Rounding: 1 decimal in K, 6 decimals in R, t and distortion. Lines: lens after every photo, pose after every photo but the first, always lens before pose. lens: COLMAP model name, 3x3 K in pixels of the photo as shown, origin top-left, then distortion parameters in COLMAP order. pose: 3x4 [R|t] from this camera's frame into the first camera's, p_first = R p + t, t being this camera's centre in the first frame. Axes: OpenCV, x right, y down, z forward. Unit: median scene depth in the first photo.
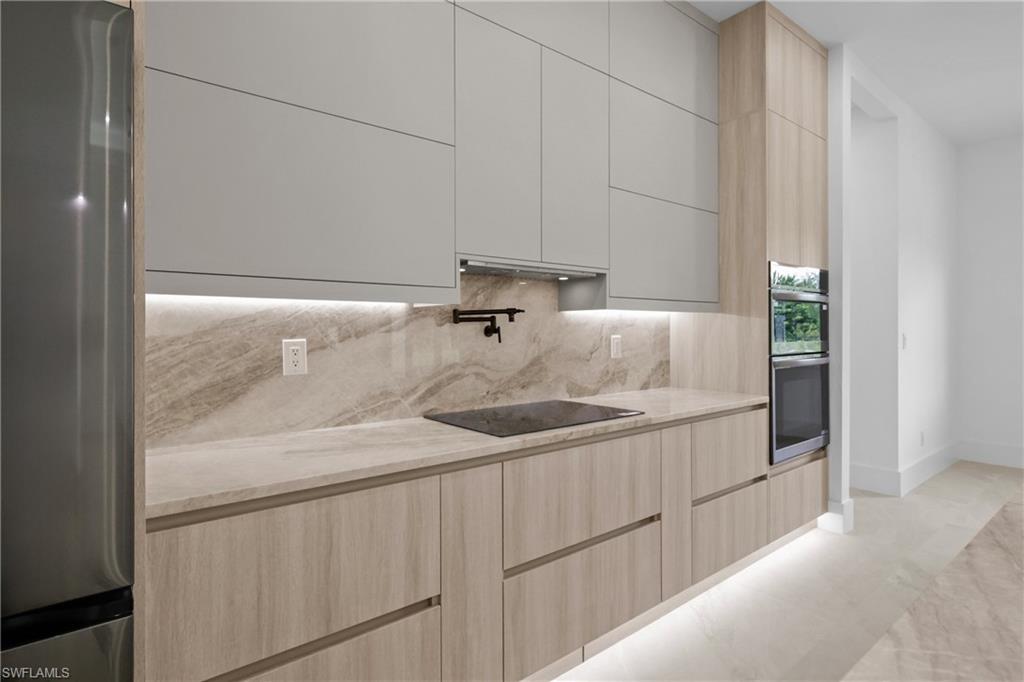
lens RADIAL K [[521.8, 0, 522.0], [0, 521.8, 331.5], [0, 0, 1]] dist [0.000924, 0.000534]
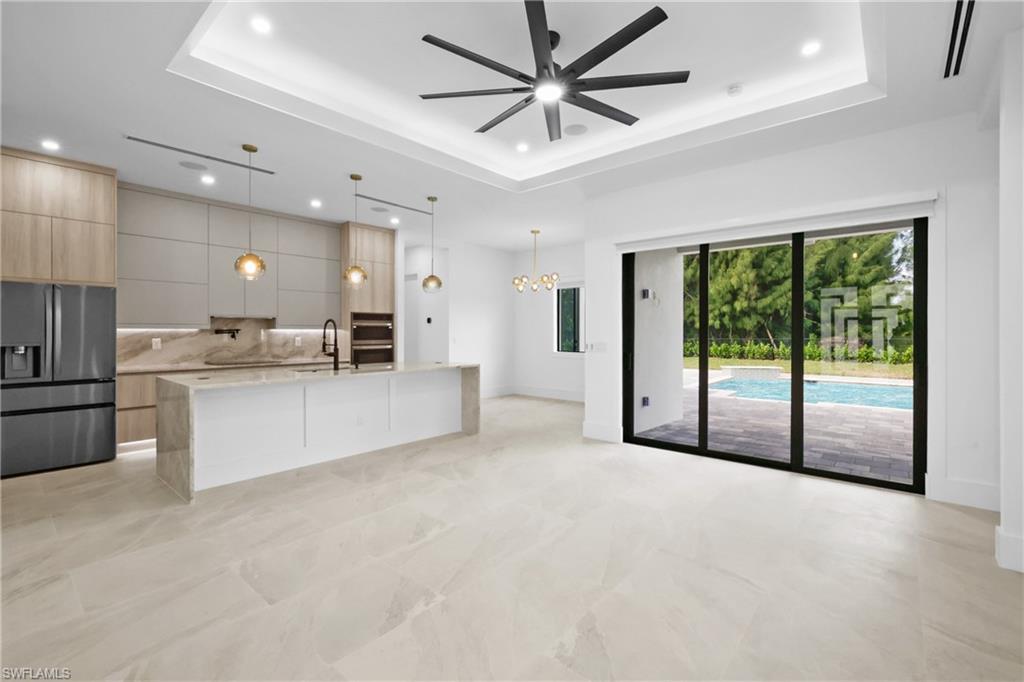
lens RADIAL K [[444.9, 0, 514.6], [0, 444.9, 331.4], [0, 0, 1]] dist [-0.003847, 0.000979]
pose [[0.985024, 0.005325, 0.172338, 1.096610], [-0.004944, 0.999984, -0.002641, -0.030660], [-0.172349, 0.001750, 0.985034, -1.817820]]
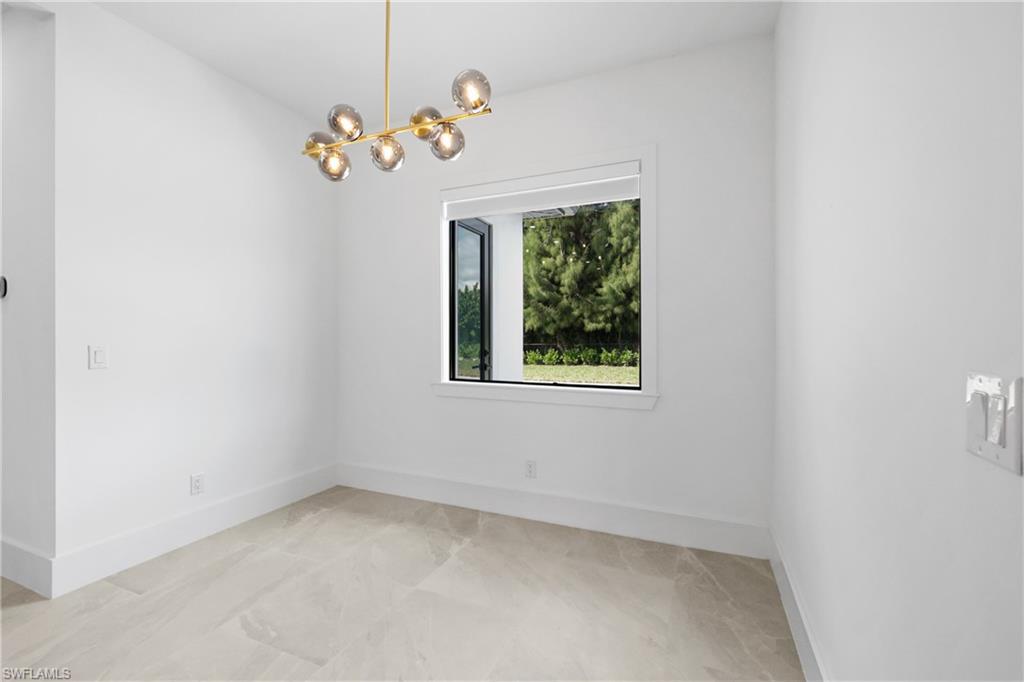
lens RADIAL K [[444.9, 0, 519.4], [0, 444.9, 336.3], [0, 0, 1]] dist [-0.003847, 0.000979]
pose [[0.881349, 0.005798, 0.472431, 1.602943], [-0.003413, 0.999977, -0.005906, -0.011690], [-0.472454, 0.003593, 0.881348, 0.399156]]
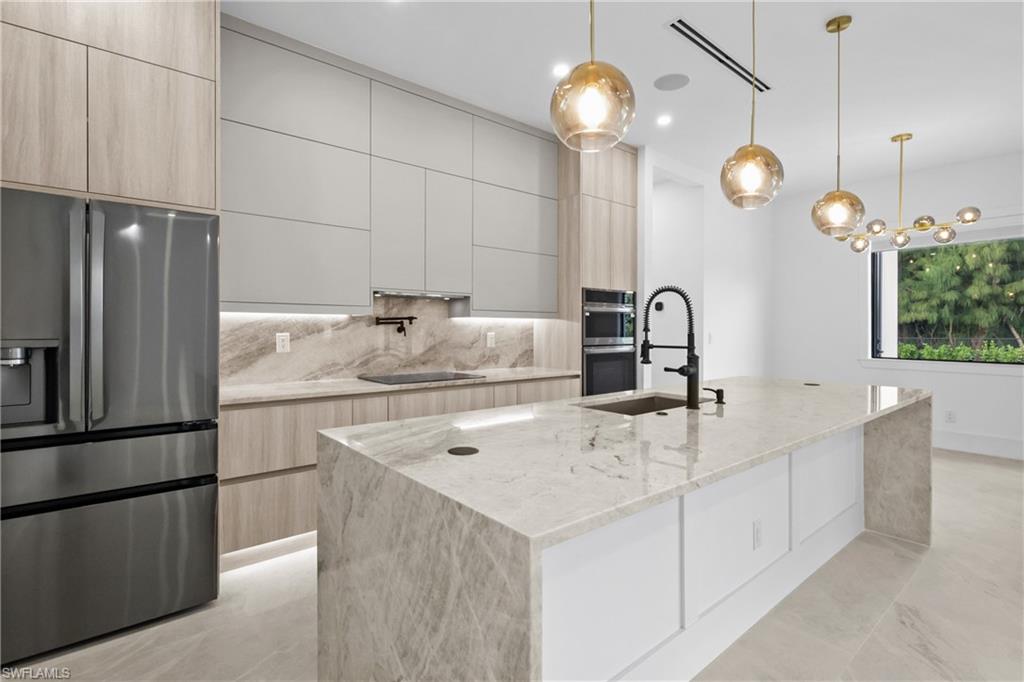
lens RADIAL K [[481.6, 0, 519.7], [0, 481.6, 329.4], [0, 0, 1]] dist [-0.000150, -0.000679]
pose [[0.999892, 0.005328, 0.013714, 0.303699], [-0.005289, 0.999982, -0.002875, 0.000773], [-0.013729, 0.002802, 0.999902, -0.576728]]
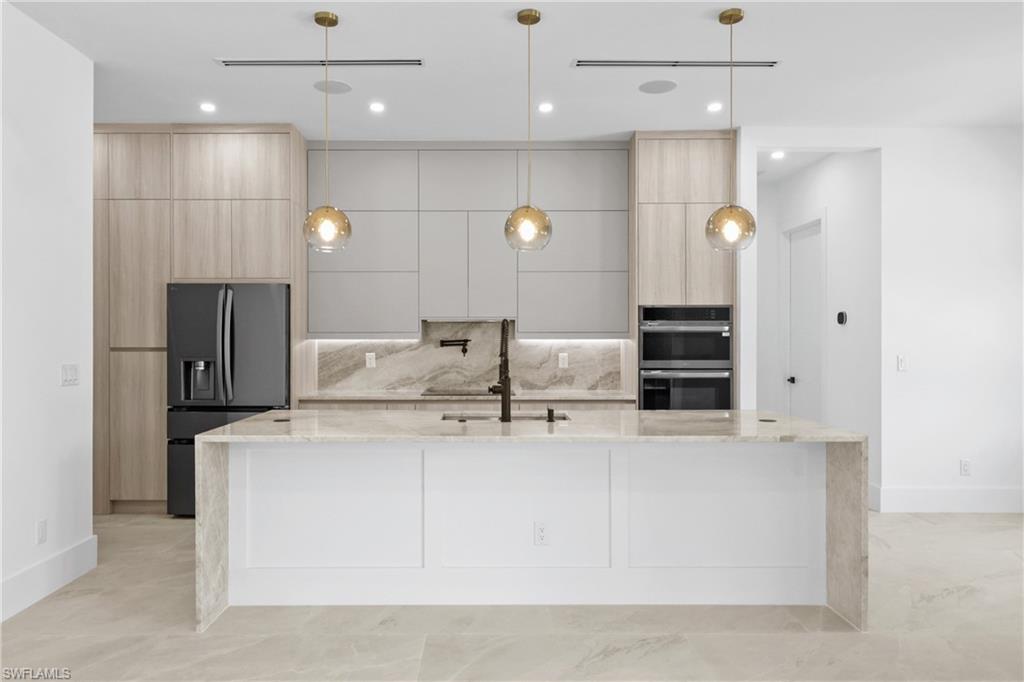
lens RADIAL K [[659.1, 0, 484.4], [0, 659.1, 345.2], [0, 0, 1]] dist [-0.014215, 0.016582]
pose [[0.772686, 0.007204, -0.634748, 1.554896], [-0.003321, 0.999968, 0.007307, -0.038582], [0.634780, -0.003538, 0.772685, -0.859224]]
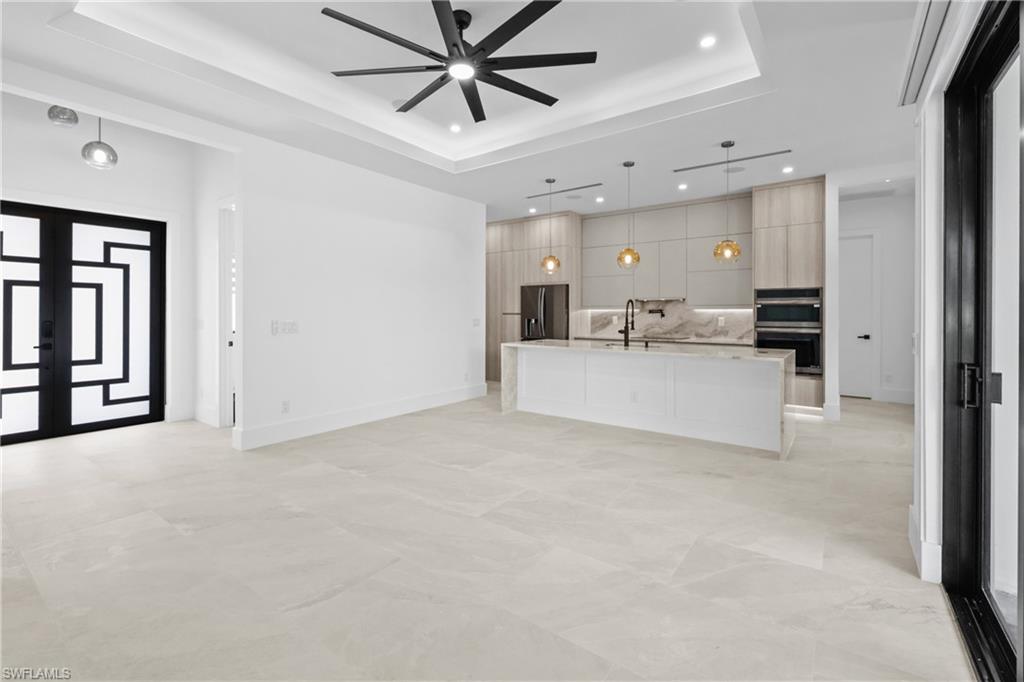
lens RADIAL K [[444.9, 0, 508.1], [0, 444.9, 310.4], [0, 0, 1]] dist [-0.003847, 0.000979]
pose [[0.243706, 0.001071, -0.969849, 2.647310], [-0.003790, 0.999993, 0.000151, -0.031816], [0.969842, 0.003639, 0.243708, -0.788121]]
